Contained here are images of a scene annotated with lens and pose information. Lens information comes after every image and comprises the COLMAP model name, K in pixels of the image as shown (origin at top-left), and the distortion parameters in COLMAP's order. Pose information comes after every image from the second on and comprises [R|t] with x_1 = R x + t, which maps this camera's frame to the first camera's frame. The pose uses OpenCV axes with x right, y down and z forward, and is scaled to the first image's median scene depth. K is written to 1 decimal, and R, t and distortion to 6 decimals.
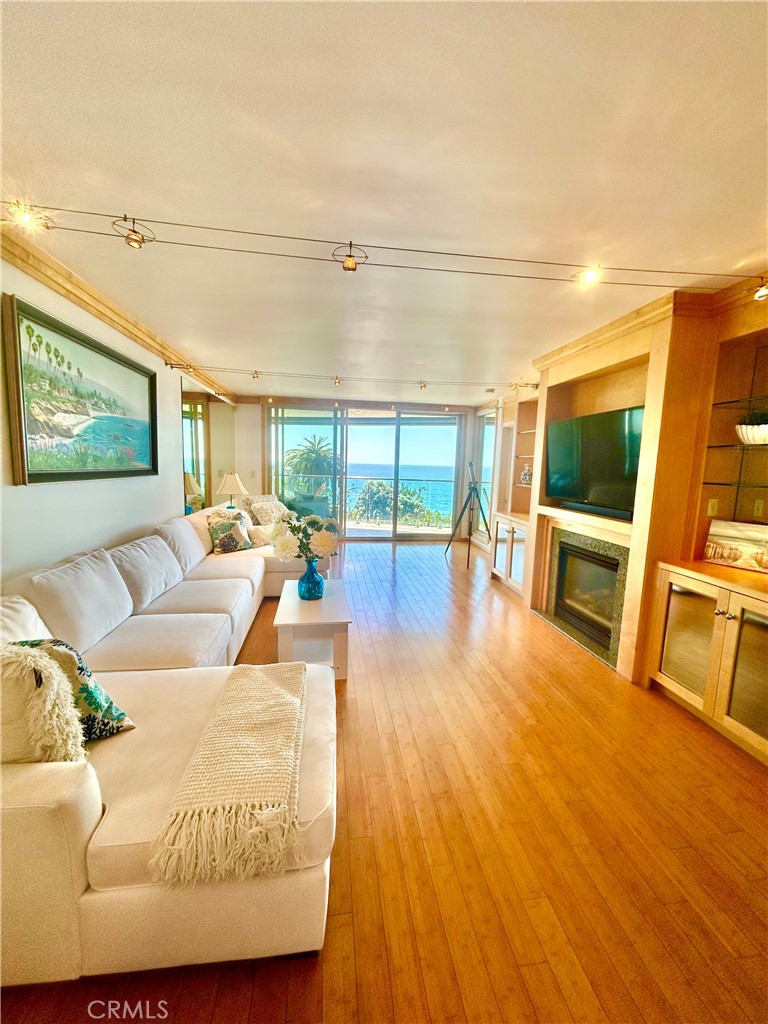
lens RADIAL K [[411.5, 0, 380.9], [0, 411.5, 516.6], [0, 0, 1]] dist [-0.001062, 0.000344]
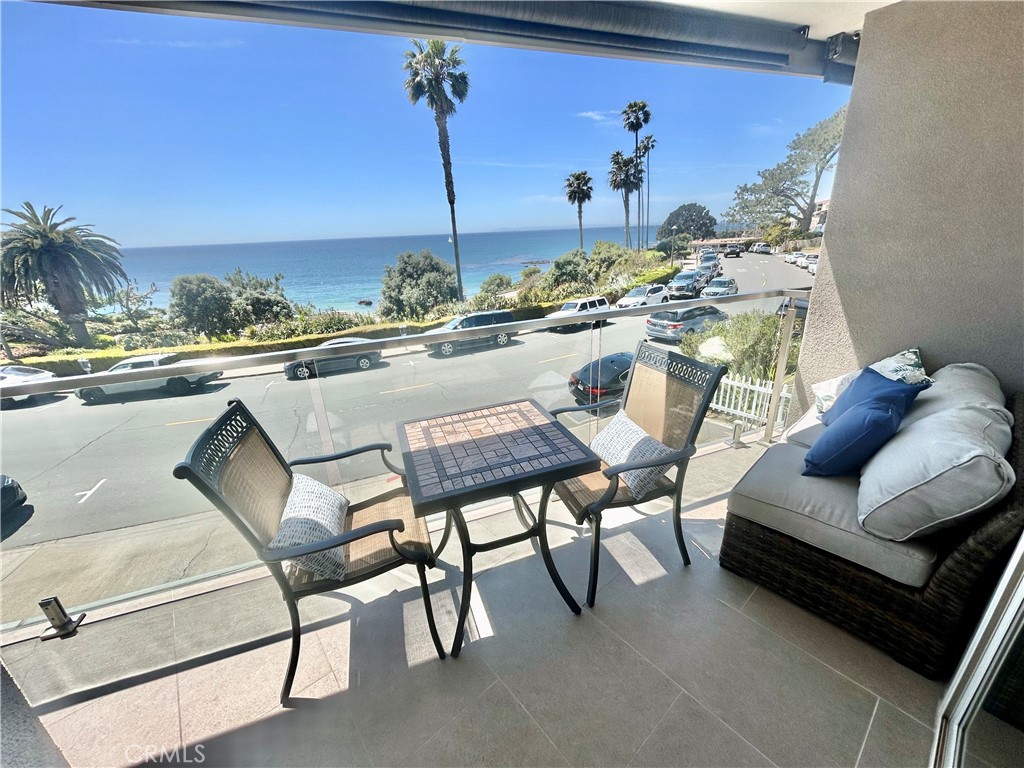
lens RADIAL K [[411.5, 0, 514.8], [0, 411.5, 383.1], [0, 0, 1]] dist [-0.001062, 0.000344]
pose [[0.836446, -0.244756, 0.490360, 0.679993], [0.130533, 0.957959, 0.255490, -0.277069], [-0.532278, -0.149695, 0.833230, 1.950317]]
